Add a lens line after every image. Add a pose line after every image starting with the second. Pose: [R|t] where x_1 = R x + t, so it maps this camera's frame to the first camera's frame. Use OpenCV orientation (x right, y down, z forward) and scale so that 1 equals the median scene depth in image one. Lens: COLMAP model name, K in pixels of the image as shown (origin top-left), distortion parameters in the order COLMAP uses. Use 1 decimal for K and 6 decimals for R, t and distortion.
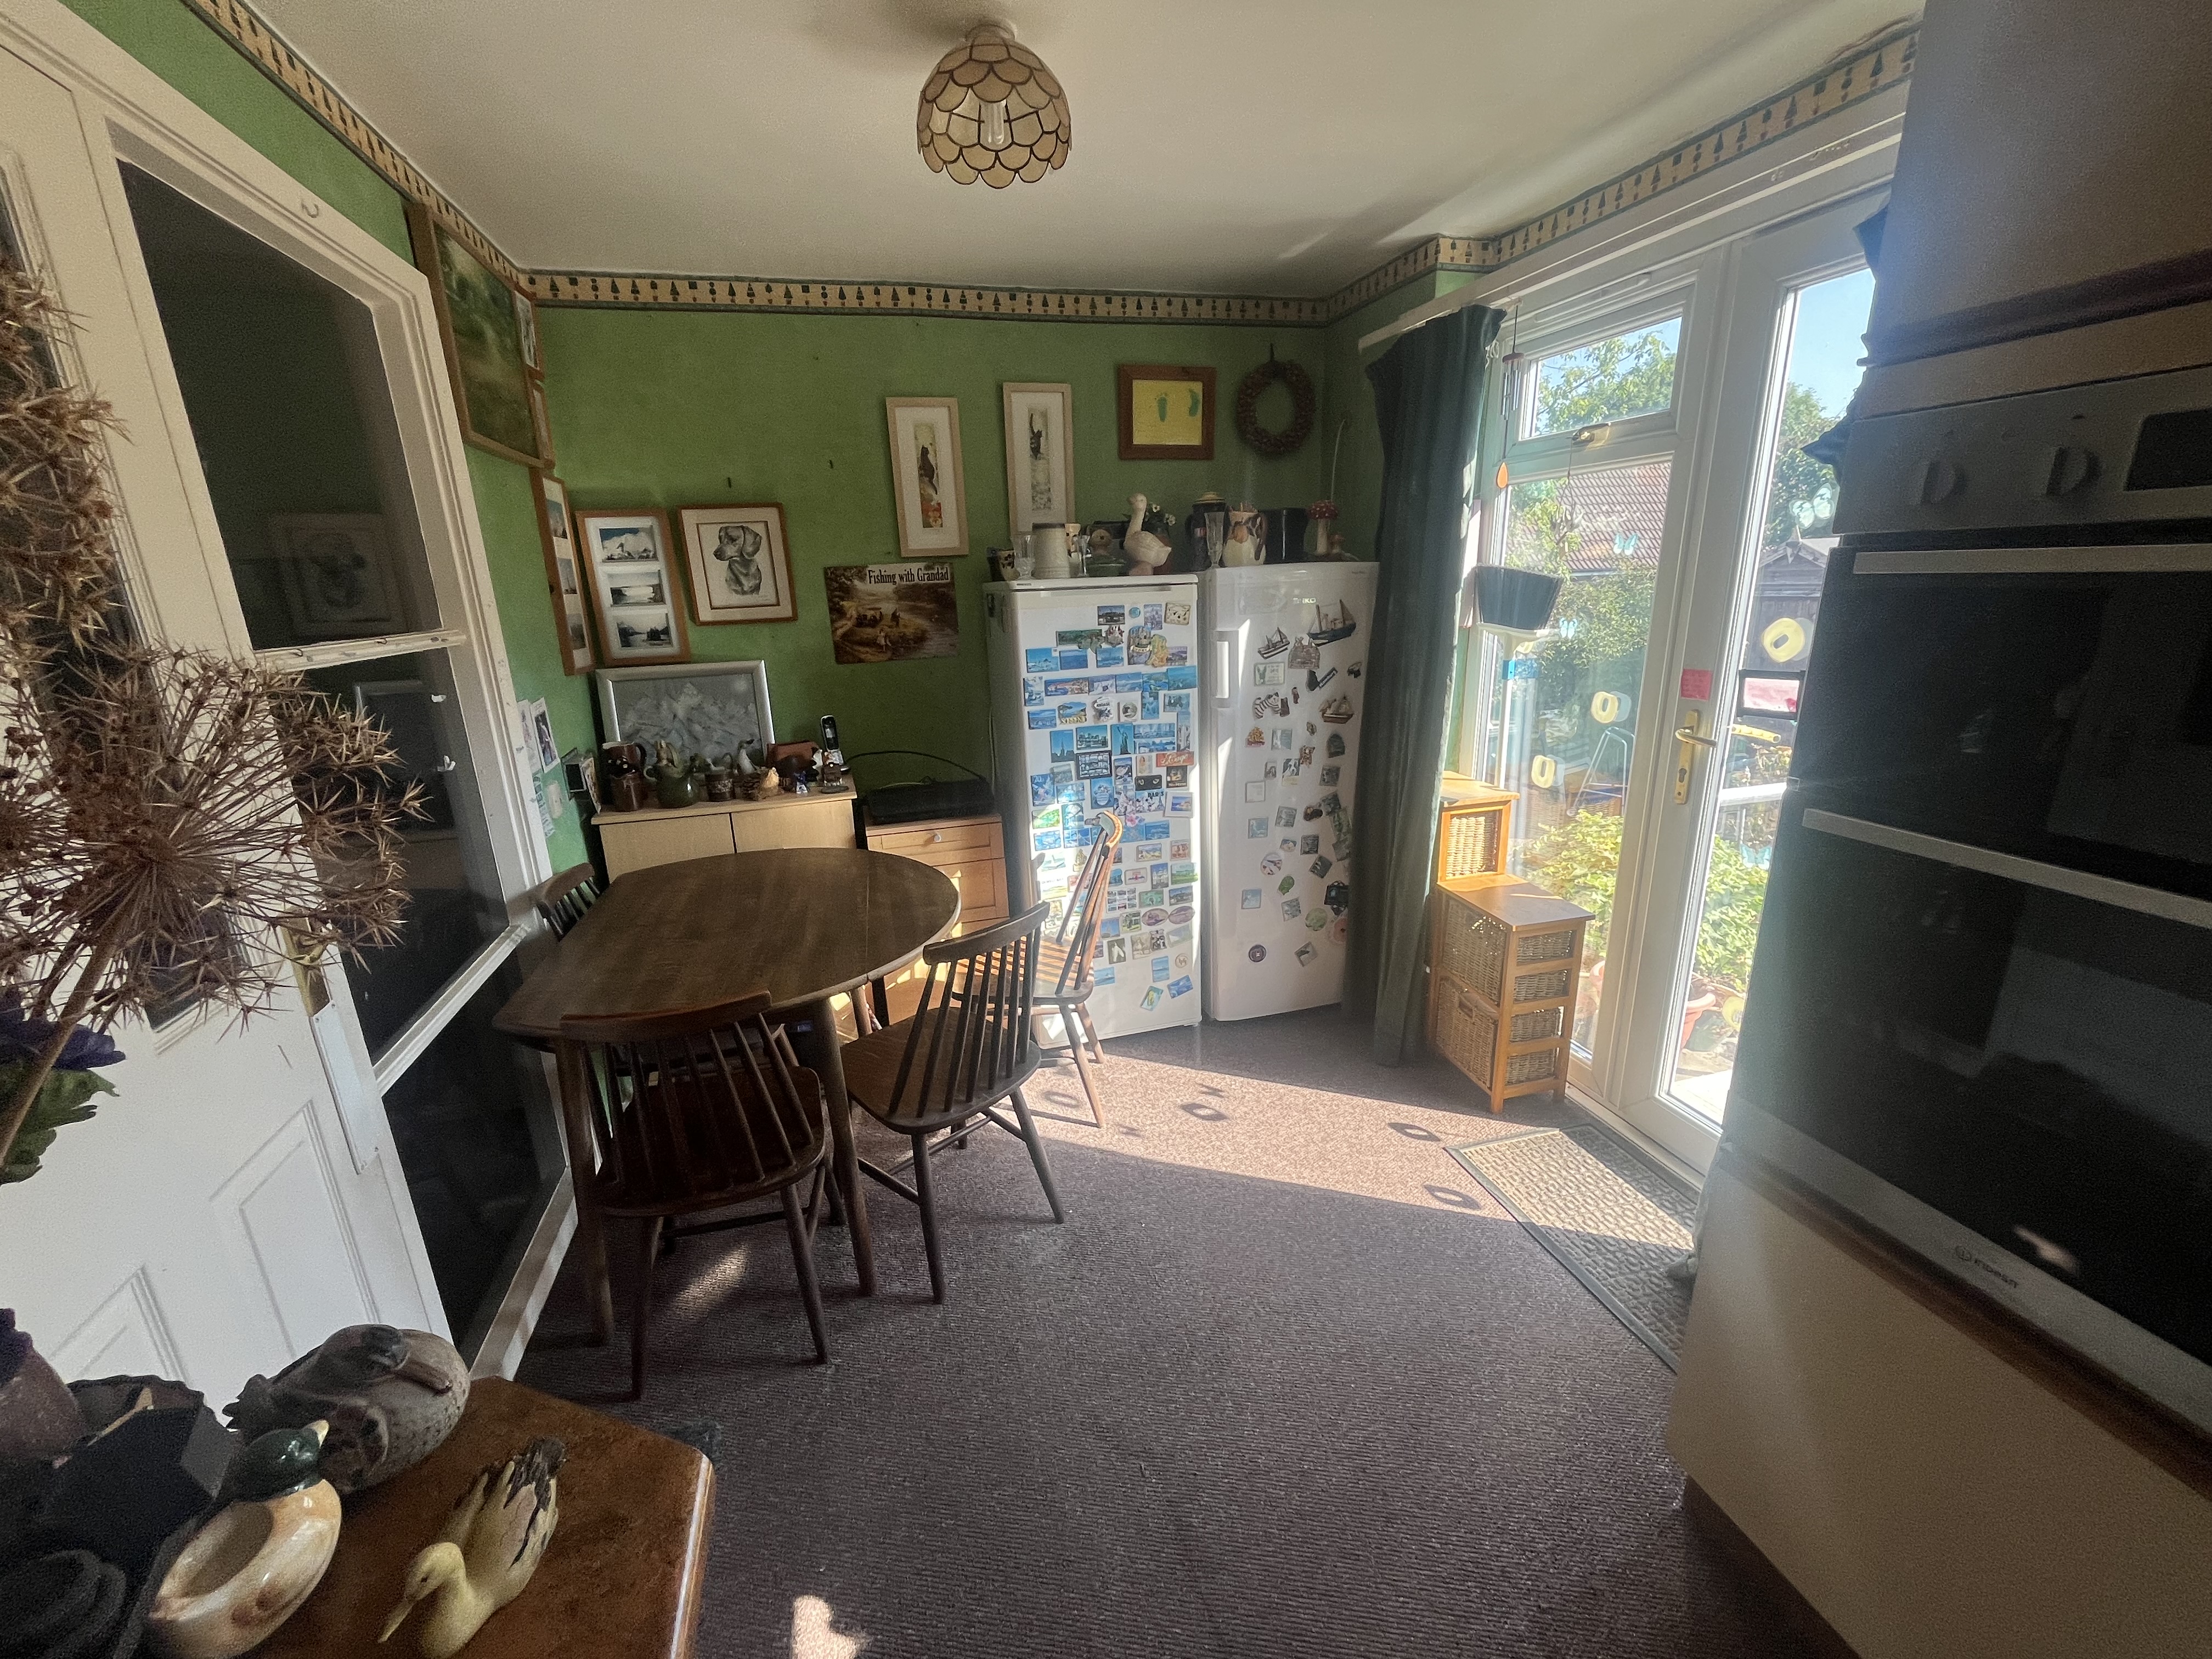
lens RADIAL K [[898.5, 0, 1101.6], [0, 898.5, 832.8], [0, 0, 1]] dist [-0.002512, -0.000231]
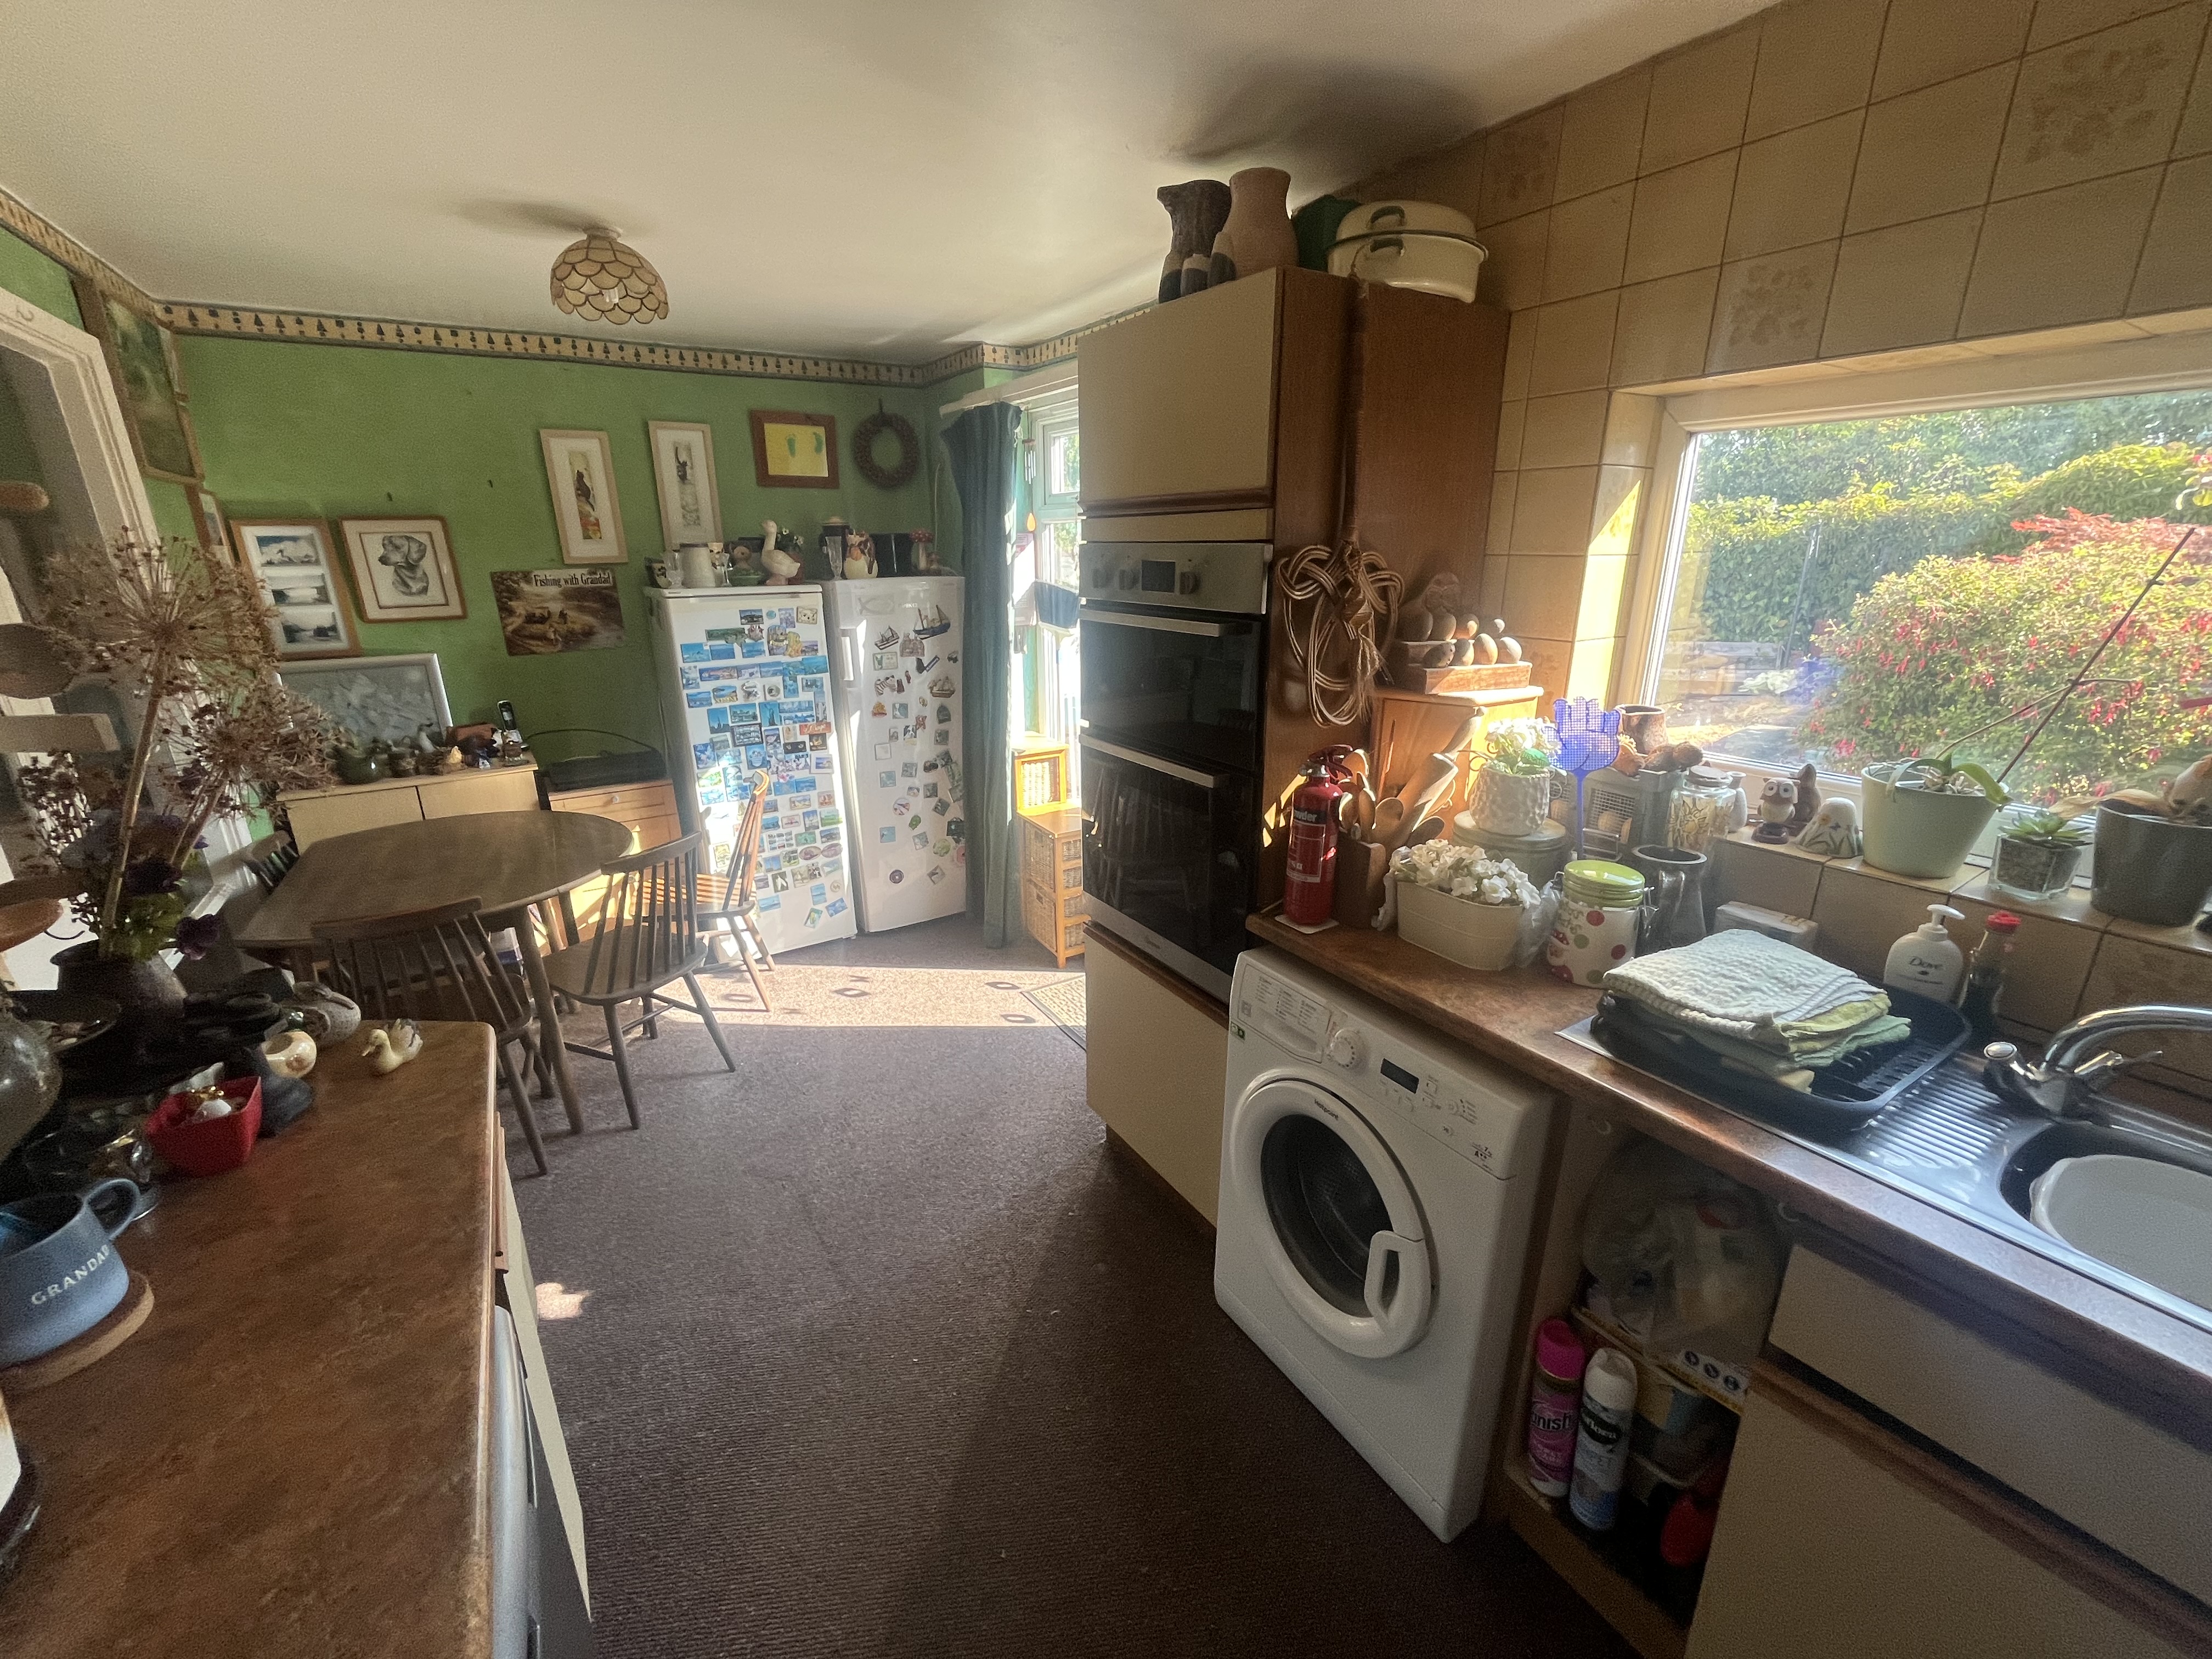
lens RADIAL K [[905.1, 0, 1104.3], [0, 905.1, 836.2], [0, 0, 1]] dist [-0.006401, 0.000115]
pose [[0.955233, -0.065493, 0.288513, 0.092895], [0.057685, 0.997704, 0.035489, 0.050054], [-0.290175, -0.017258, 0.956818, -0.362478]]
